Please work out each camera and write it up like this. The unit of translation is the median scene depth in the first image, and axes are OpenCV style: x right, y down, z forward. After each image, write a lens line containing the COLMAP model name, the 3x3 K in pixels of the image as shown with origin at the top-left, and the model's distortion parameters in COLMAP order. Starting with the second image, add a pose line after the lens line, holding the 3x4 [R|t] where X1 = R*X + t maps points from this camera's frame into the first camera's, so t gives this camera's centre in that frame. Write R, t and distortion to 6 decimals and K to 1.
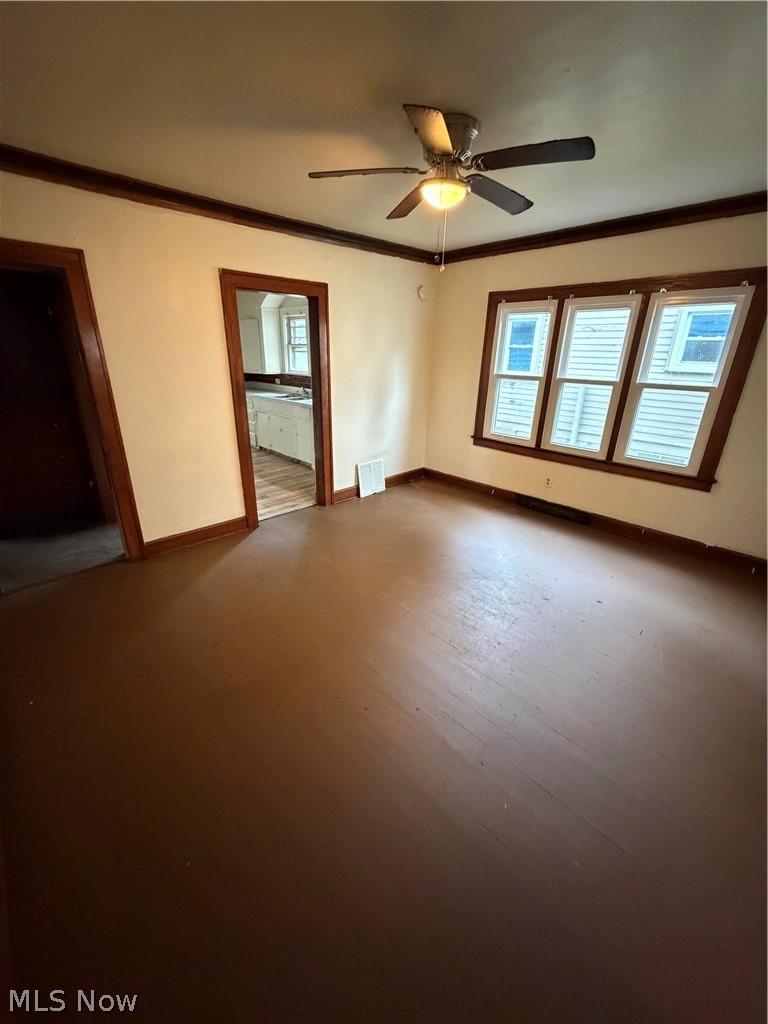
lens RADIAL K [[406.5, 0, 387.3], [0, 406.5, 503.3], [0, 0, 1]] dist [0.001232, -0.000149]
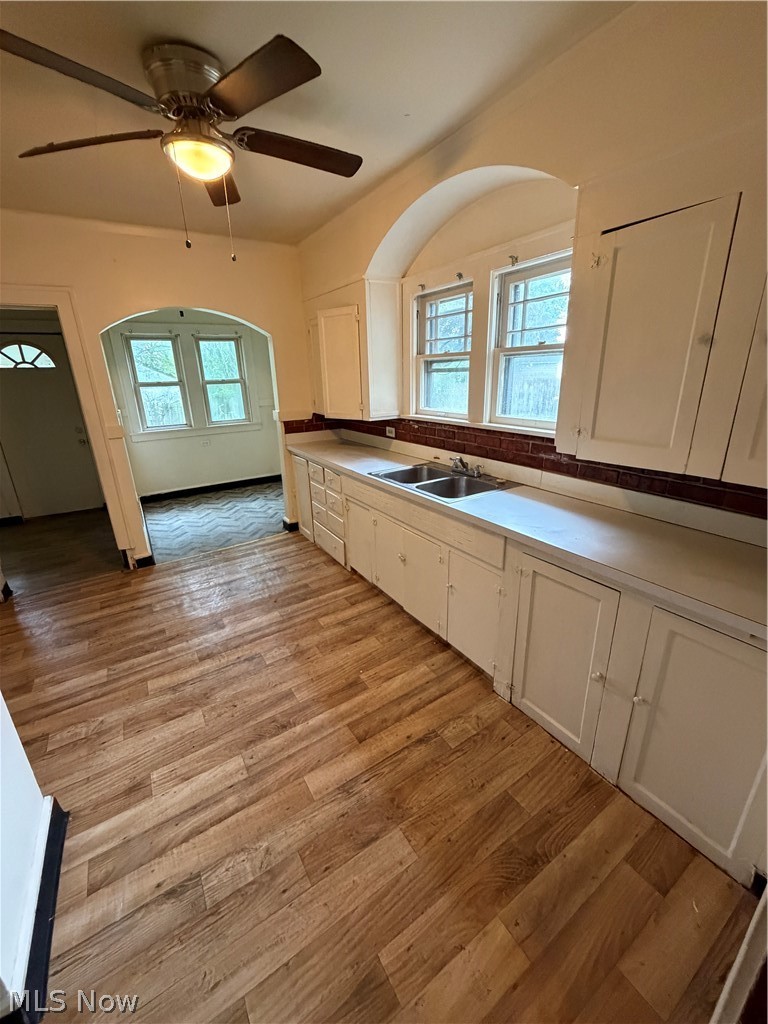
lens RADIAL K [[406.5, 0, 385.6], [0, 406.5, 510.0], [0, 0, 1]] dist [0.001232, -0.000149]
pose [[0.980060, 0.027172, -0.196834, -0.183249], [-0.033947, 0.998939, -0.031127, -0.198603], [0.195780, 0.037188, 0.979943, 0.541686]]
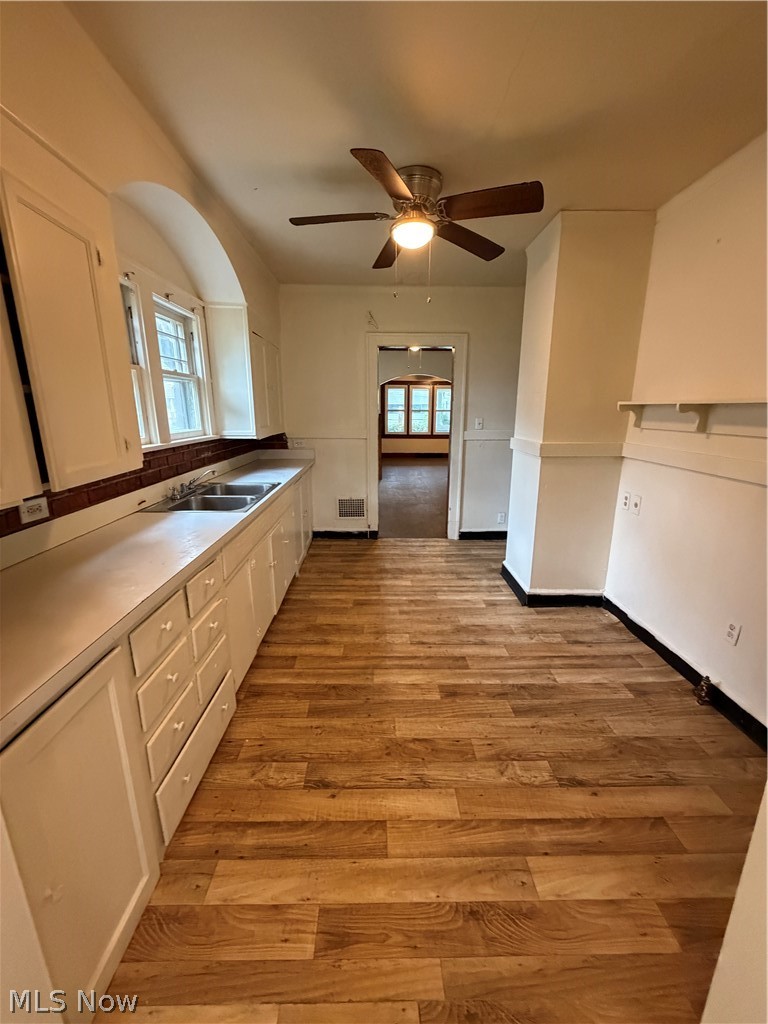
lens RADIAL K [[406.5, 0, 380.9], [0, 406.5, 510.1], [0, 0, 1]] dist [0.001232, -0.000149]
pose [[-0.728616, -0.175506, 0.662055, -0.573620], [0.238635, 0.840997, 0.485569, -0.378764], [-0.642007, 0.511783, -0.570882, 1.053805]]
